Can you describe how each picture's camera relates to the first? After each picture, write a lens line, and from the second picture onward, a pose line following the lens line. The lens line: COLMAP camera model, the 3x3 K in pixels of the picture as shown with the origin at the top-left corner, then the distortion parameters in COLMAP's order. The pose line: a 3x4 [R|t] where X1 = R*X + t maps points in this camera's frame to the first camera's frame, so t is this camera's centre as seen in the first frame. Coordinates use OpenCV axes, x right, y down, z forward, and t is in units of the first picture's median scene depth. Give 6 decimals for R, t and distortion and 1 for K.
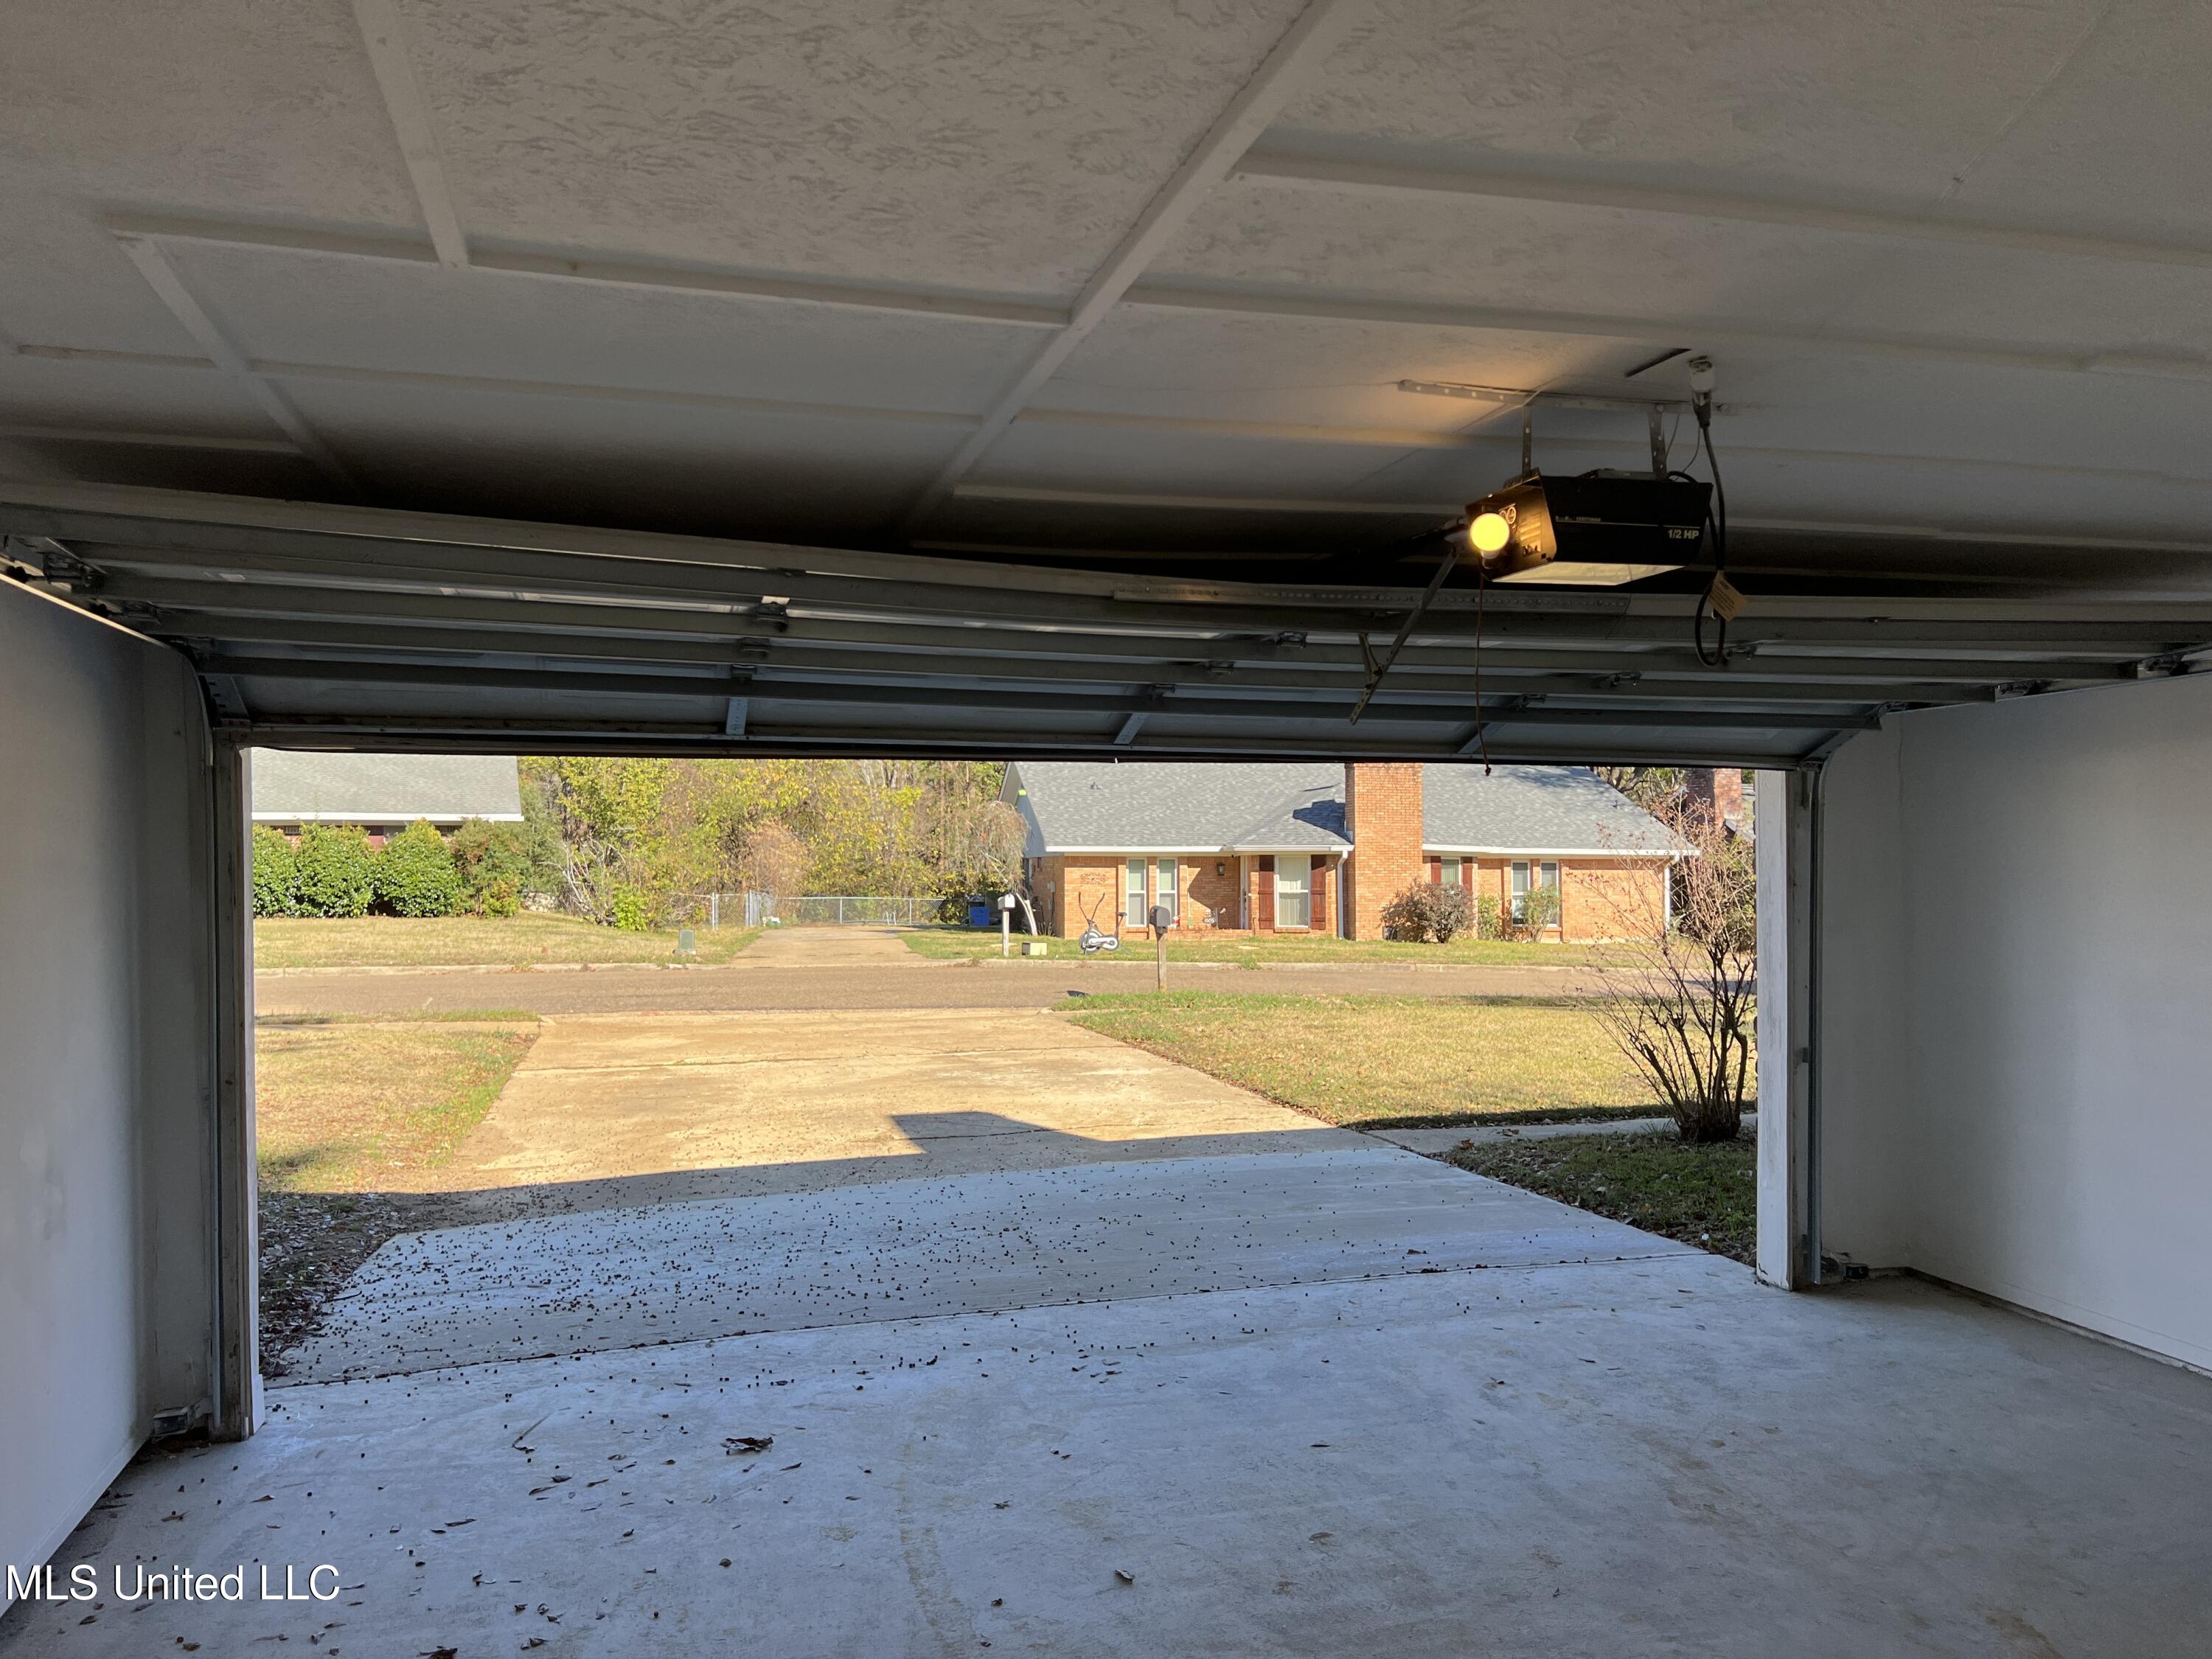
lens RADIAL K [[1665.2, 0, 1106.0], [0, 1665.2, 829.5], [0, 0, 1]] dist [0.073955, -0.087680]
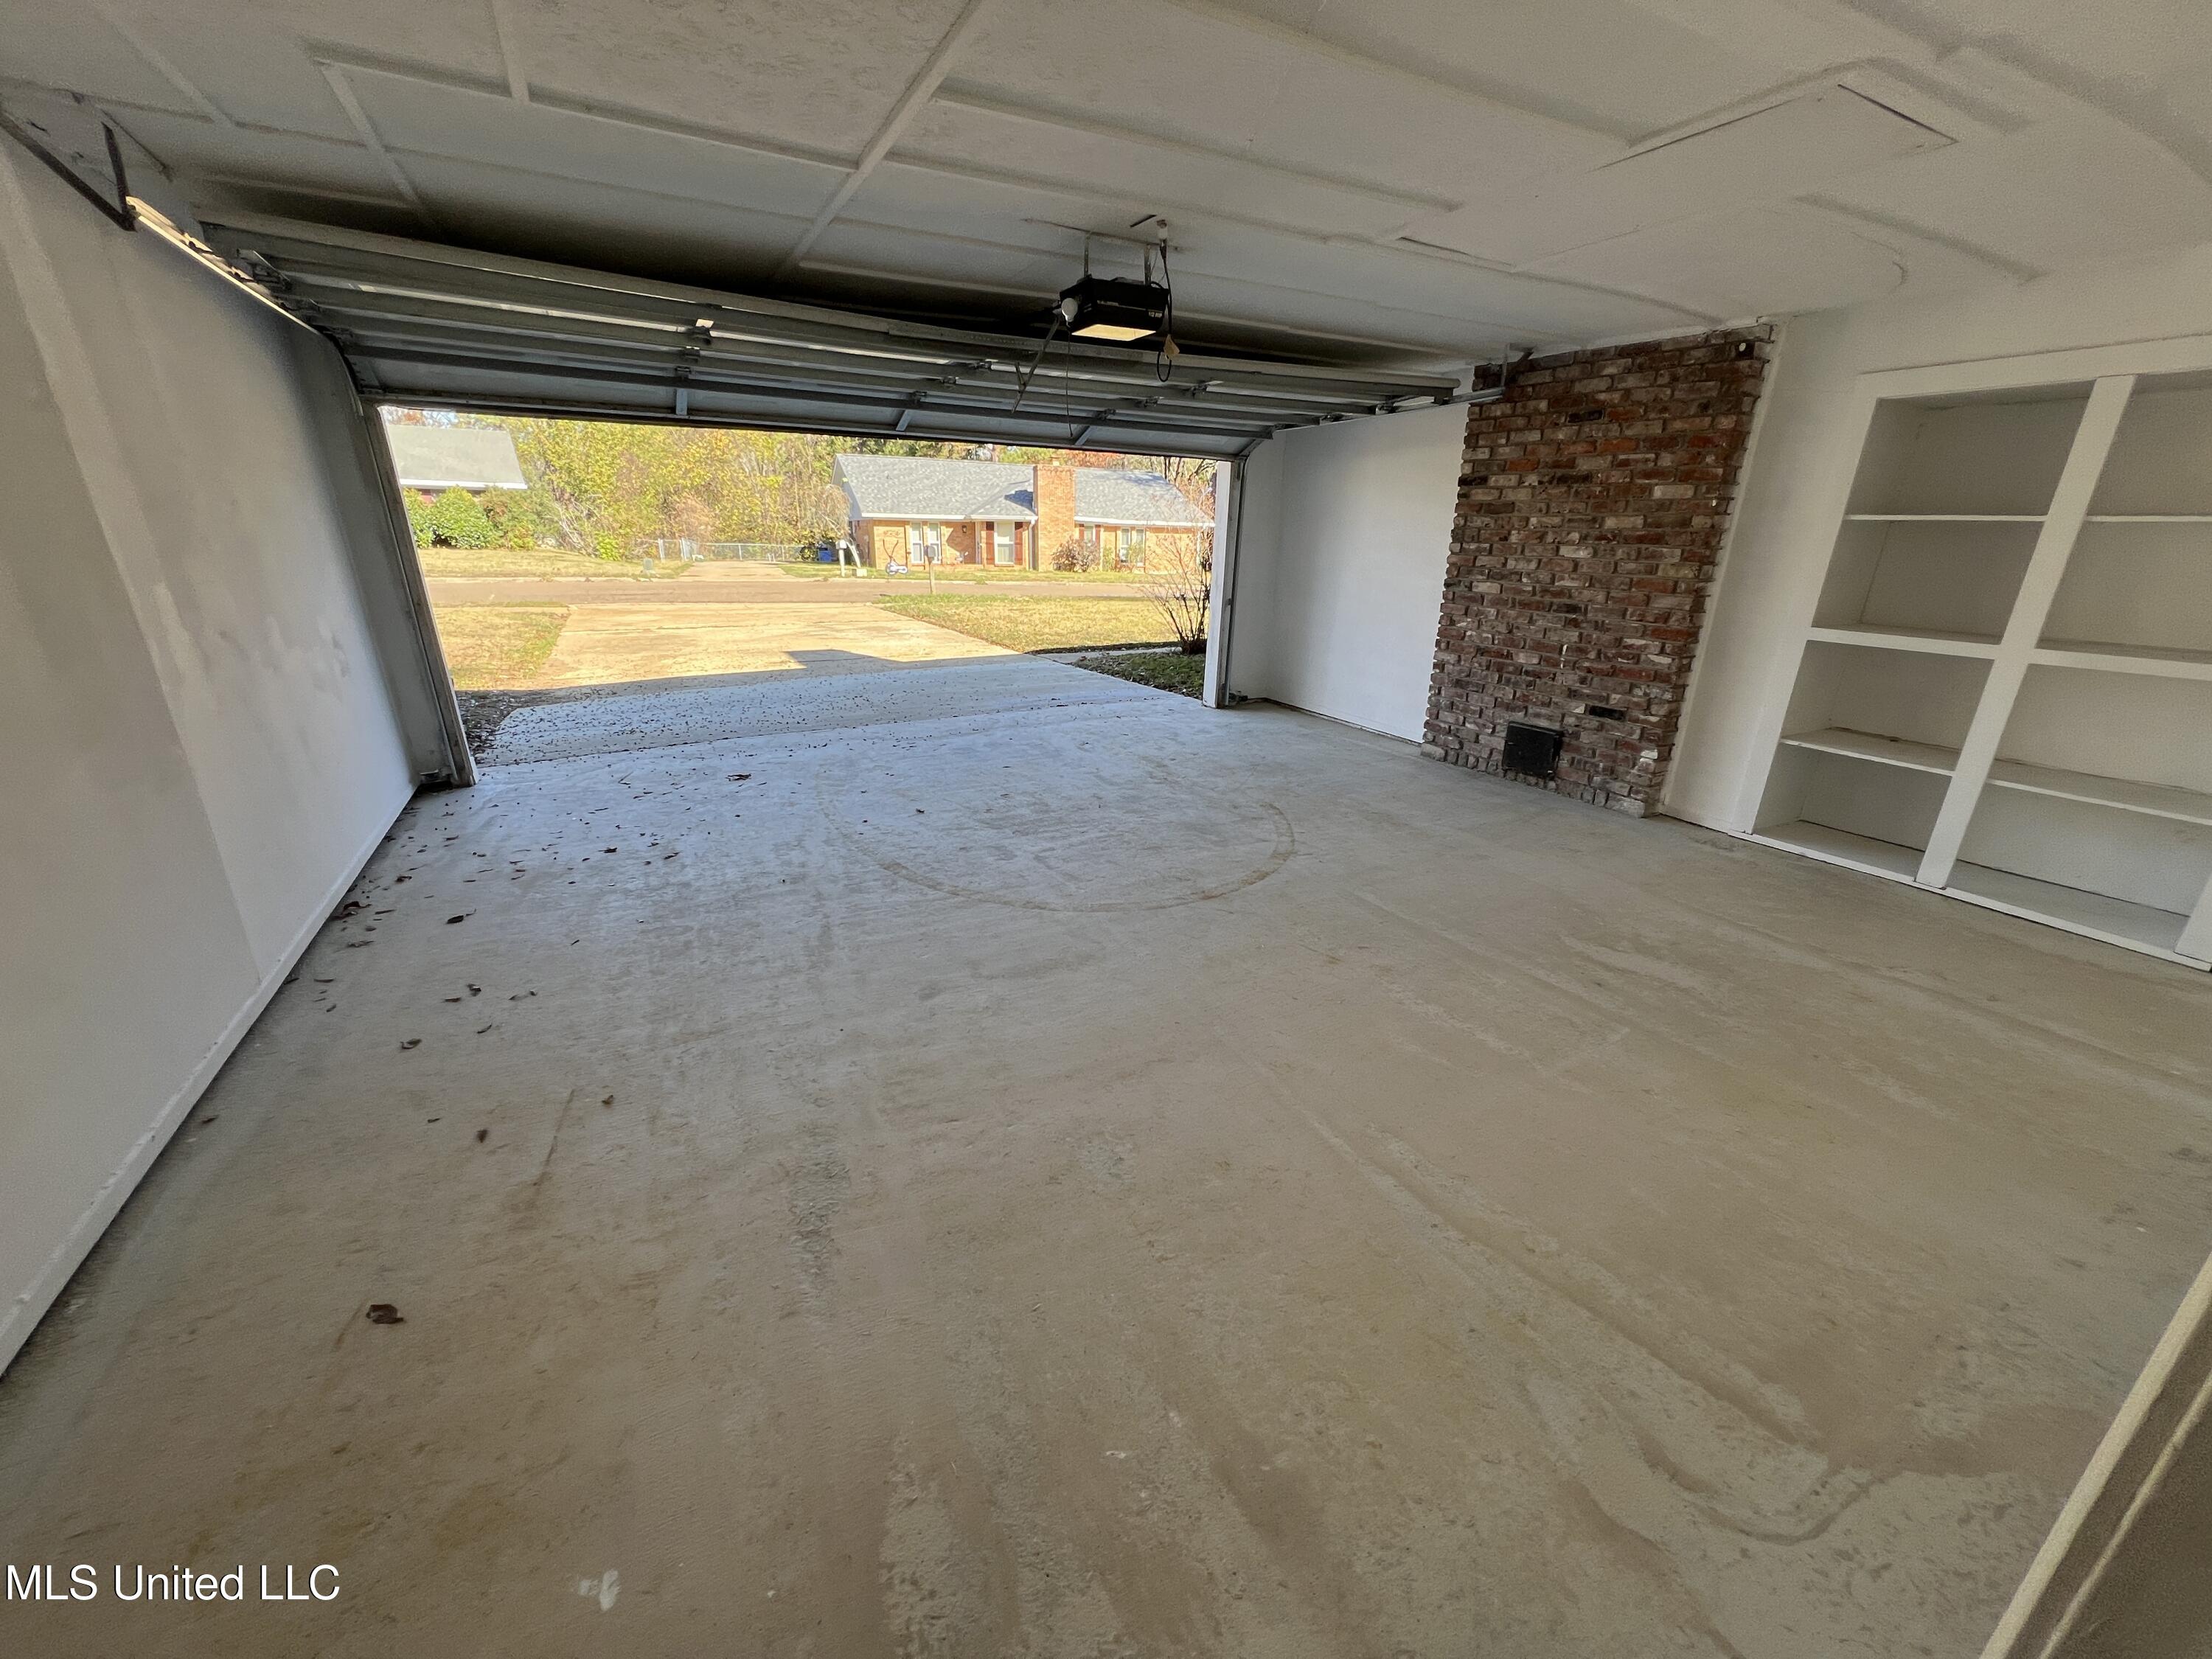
lens RADIAL K [[875.7, 0, 1106.0], [0, 875.7, 829.5], [0, 0, 1]] dist [0.001295, -0.000485]
pose [[0.975615, -0.052757, 0.213056, 0.001110], [-0.023880, 0.939409, 0.341965, 0.025073], [-0.218188, -0.338714, 0.915241, -0.098272]]
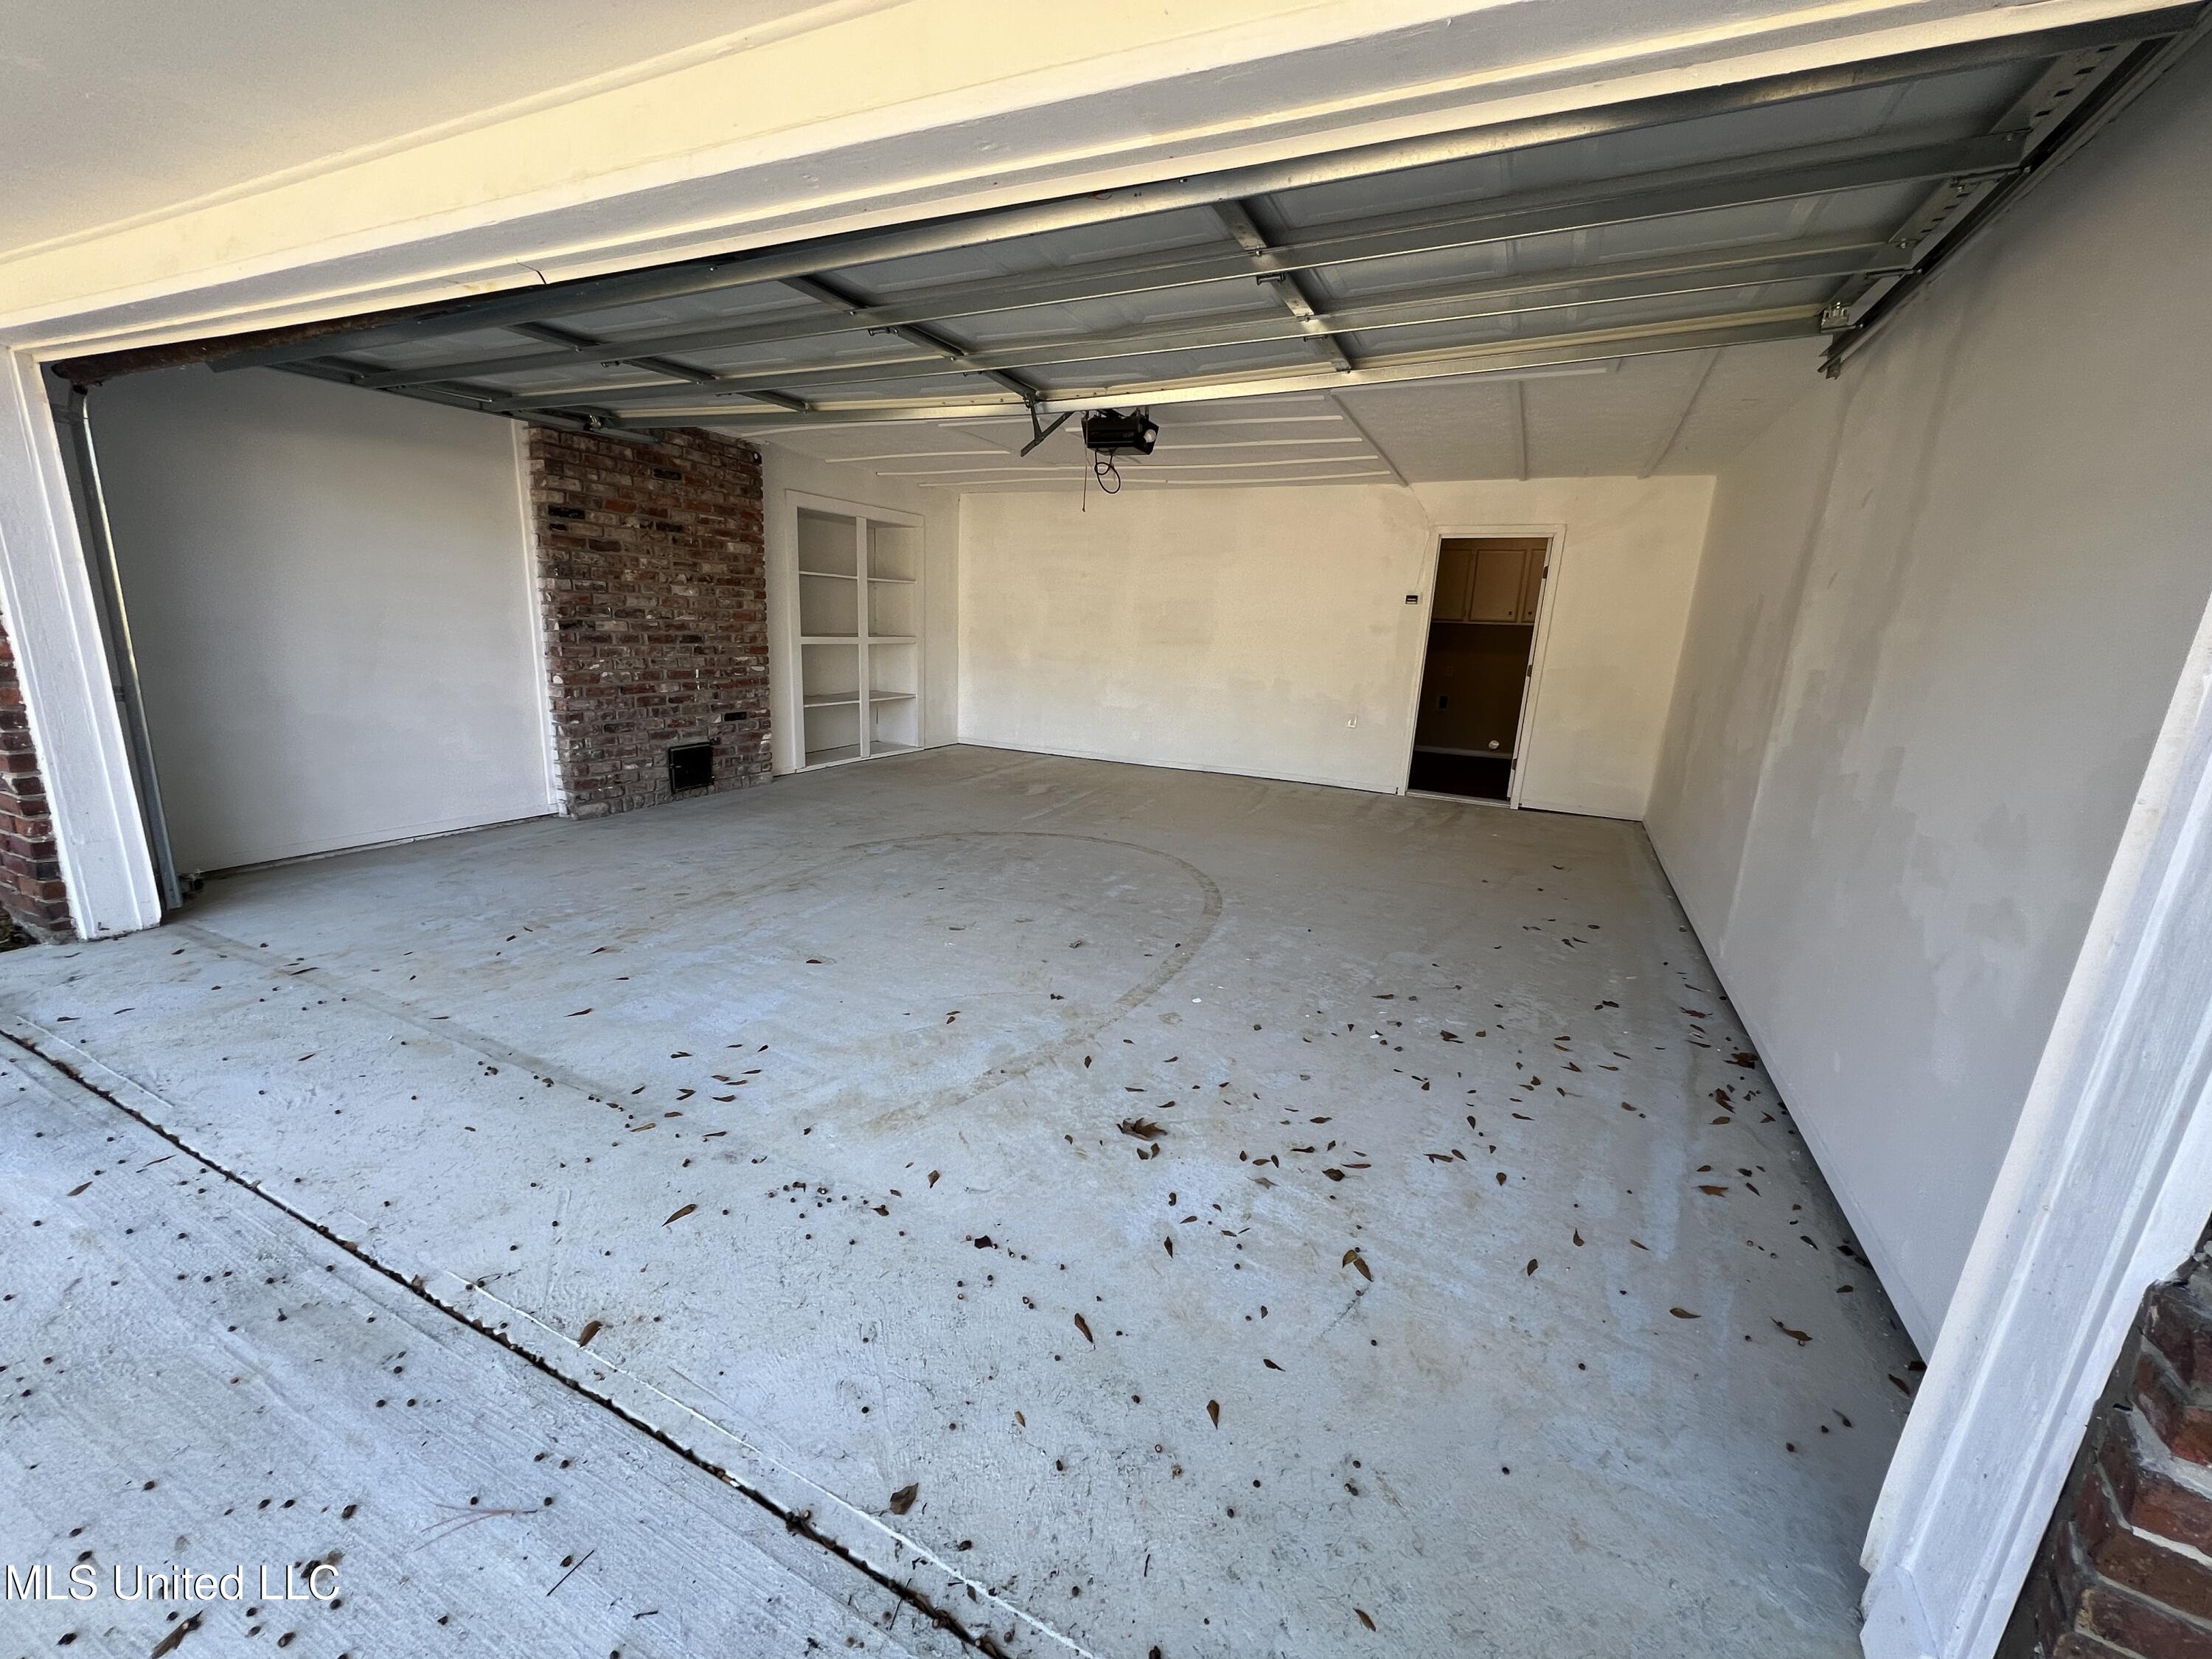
lens RADIAL K [[882.4, 0, 1106.0], [0, 882.4, 829.5], [0, 0, 1]] dist [0.001288, 0.000069]
pose [[-0.752663, -0.183645, 0.632276, -0.325922], [-0.052405, 0.973976, 0.220510, 0.061961], [-0.656317, 0.132835, -0.742700, 0.921035]]
